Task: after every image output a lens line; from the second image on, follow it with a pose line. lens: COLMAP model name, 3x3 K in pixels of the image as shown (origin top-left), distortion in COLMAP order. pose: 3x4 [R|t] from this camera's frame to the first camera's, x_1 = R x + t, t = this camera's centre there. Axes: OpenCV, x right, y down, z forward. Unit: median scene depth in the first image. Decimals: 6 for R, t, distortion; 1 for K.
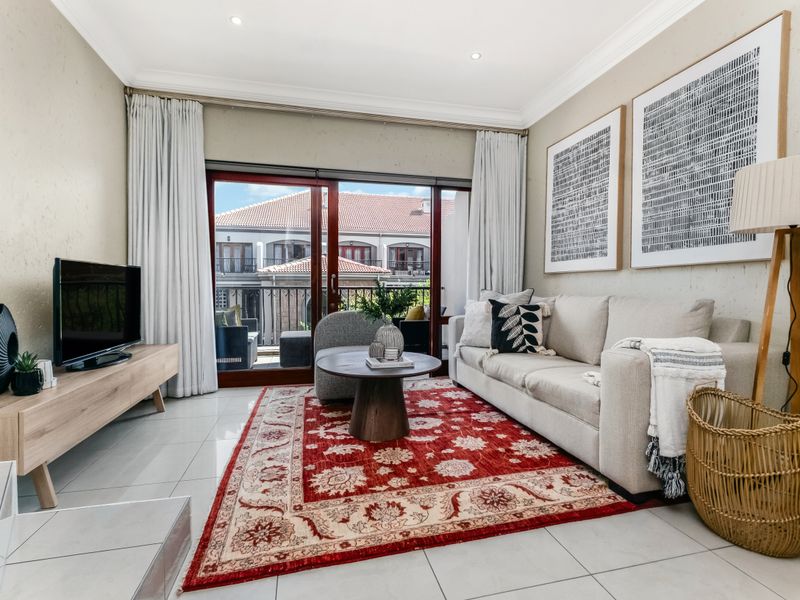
lens RADIAL K [[389.2, 0, 400.0], [0, 389.2, 300.0], [0, 0, 1]] dist [0.001789, 0.000987]
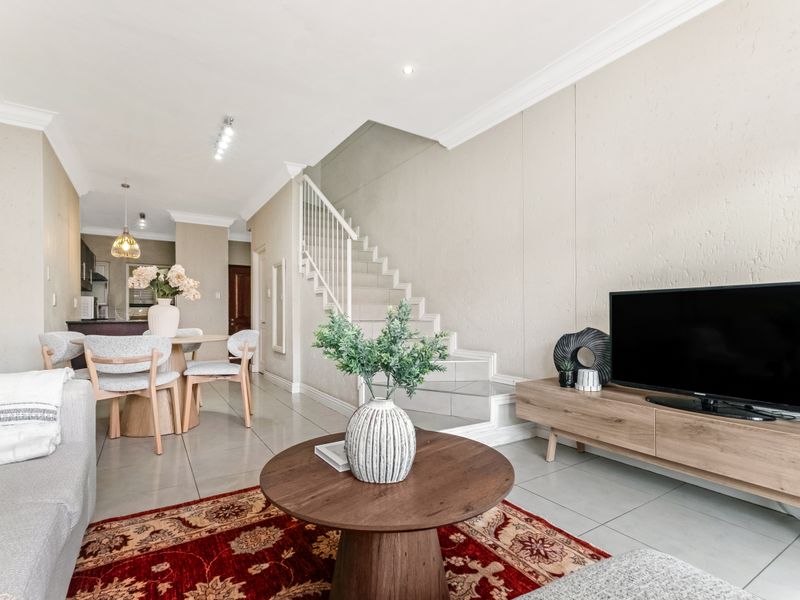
lens RADIAL K [[393.9, 0, 395.3], [0, 393.9, 305.9], [0, 0, 1]] dist [-0.001511, 0.000362]
pose [[-0.950535, -0.010808, -0.310428, 0.064674], [-0.014005, 0.999869, 0.008071, -0.032065], [0.310300, 0.012020, -0.950563, 0.946416]]
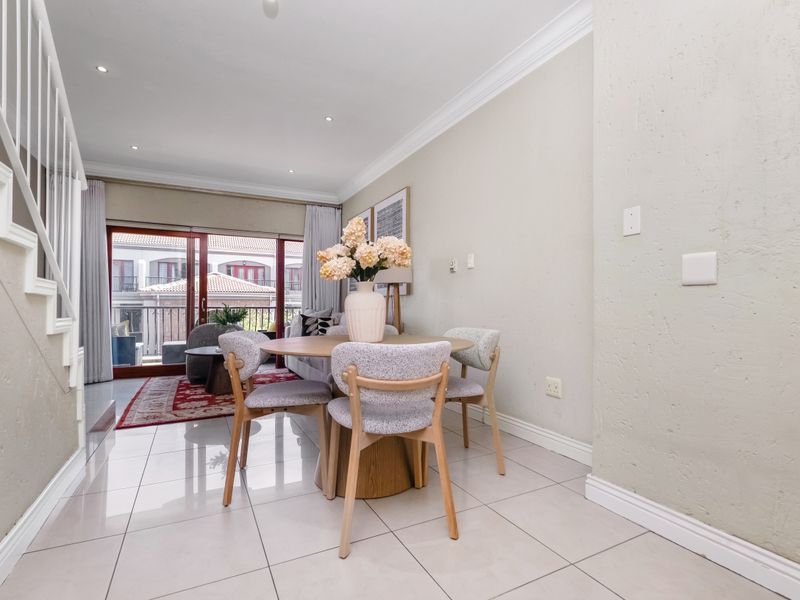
lens RADIAL K [[393.9, 0, 395.3], [0, 393.9, 305.9], [0, 0, 1]] dist [-0.001511, 0.000362]
pose [[0.973798, -0.000717, 0.227415, 0.200152], [0.008480, 0.999414, -0.033162, 0.018205], [-0.227258, 0.034222, 0.973233, -0.615758]]
